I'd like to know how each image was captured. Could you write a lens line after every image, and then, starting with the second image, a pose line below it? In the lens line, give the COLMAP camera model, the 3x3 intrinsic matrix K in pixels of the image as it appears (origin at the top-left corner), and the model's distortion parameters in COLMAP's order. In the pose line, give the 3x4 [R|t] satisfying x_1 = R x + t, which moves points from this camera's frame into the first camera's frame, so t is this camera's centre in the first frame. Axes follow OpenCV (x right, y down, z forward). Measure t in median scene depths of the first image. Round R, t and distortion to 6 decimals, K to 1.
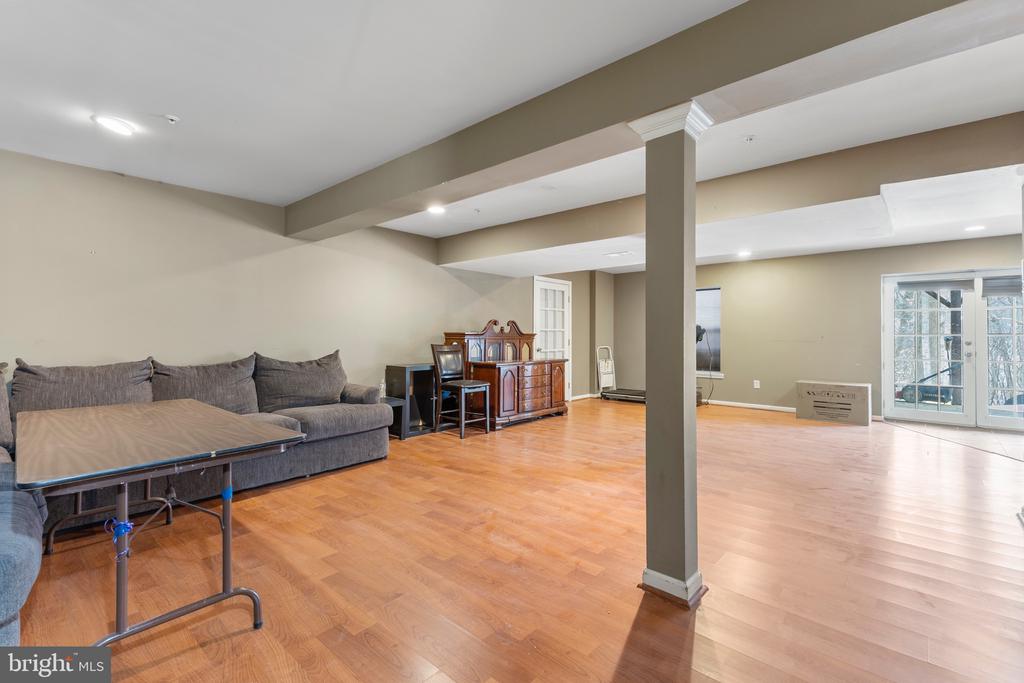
lens RADIAL K [[453.8, 0, 512.1], [0, 453.8, 344.1], [0, 0, 1]] dist [0.020677, 0.000195]
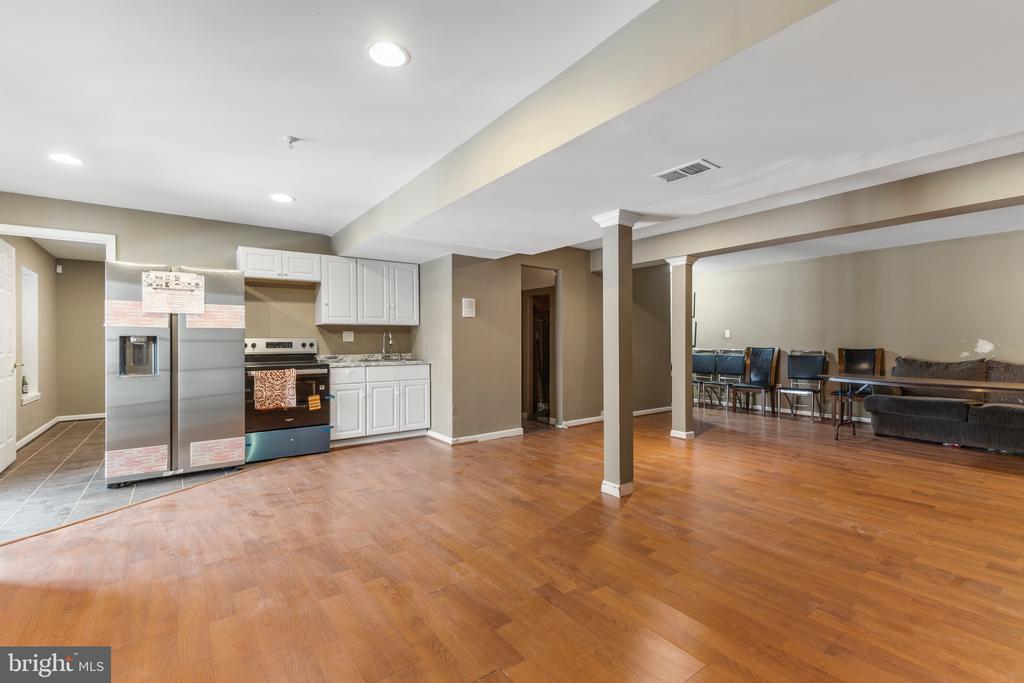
lens RADIAL K [[453.8, 0, 512.1], [0, 453.8, 344.1], [0, 0, 1]] dist [0.020677, 0.000195]
pose [[-0.979956, -0.005126, 0.199146, 0.400660], [-0.001092, 0.999792, 0.020364, -0.024696], [-0.199209, 0.019739, -0.979758, 1.894841]]
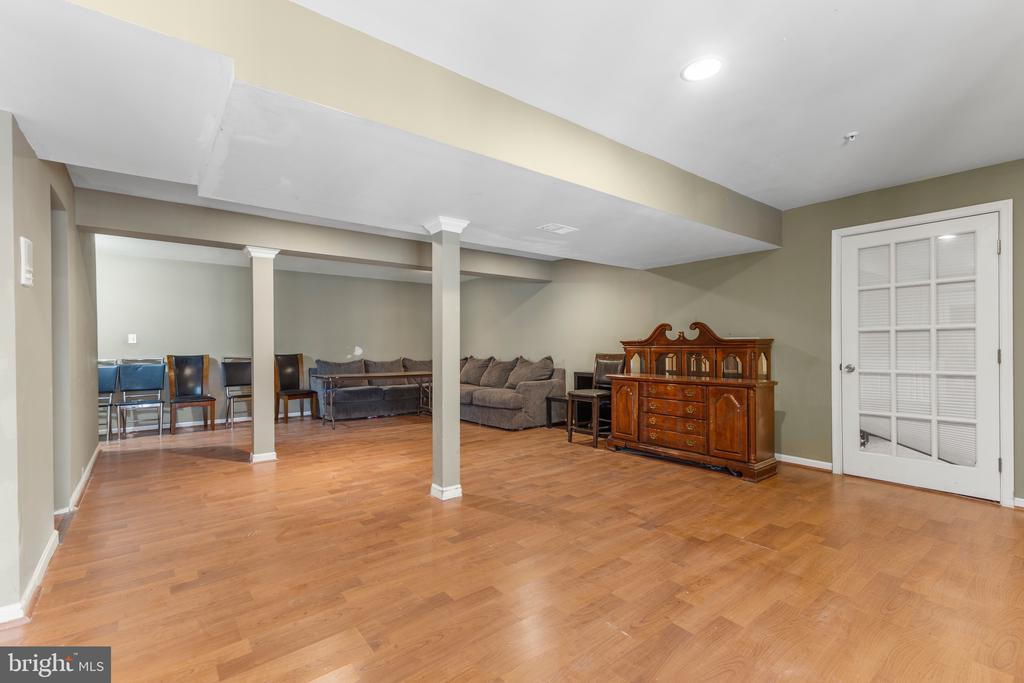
lens RADIAL K [[453.8, 0, 512.1], [0, 453.8, 344.1], [0, 0, 1]] dist [0.020677, 0.000195]
pose [[-0.165138, -0.011283, -0.986206, 1.194254], [-0.010517, 0.999898, -0.009678, -0.010607], [0.986214, 0.008774, -0.165240, 1.300921]]
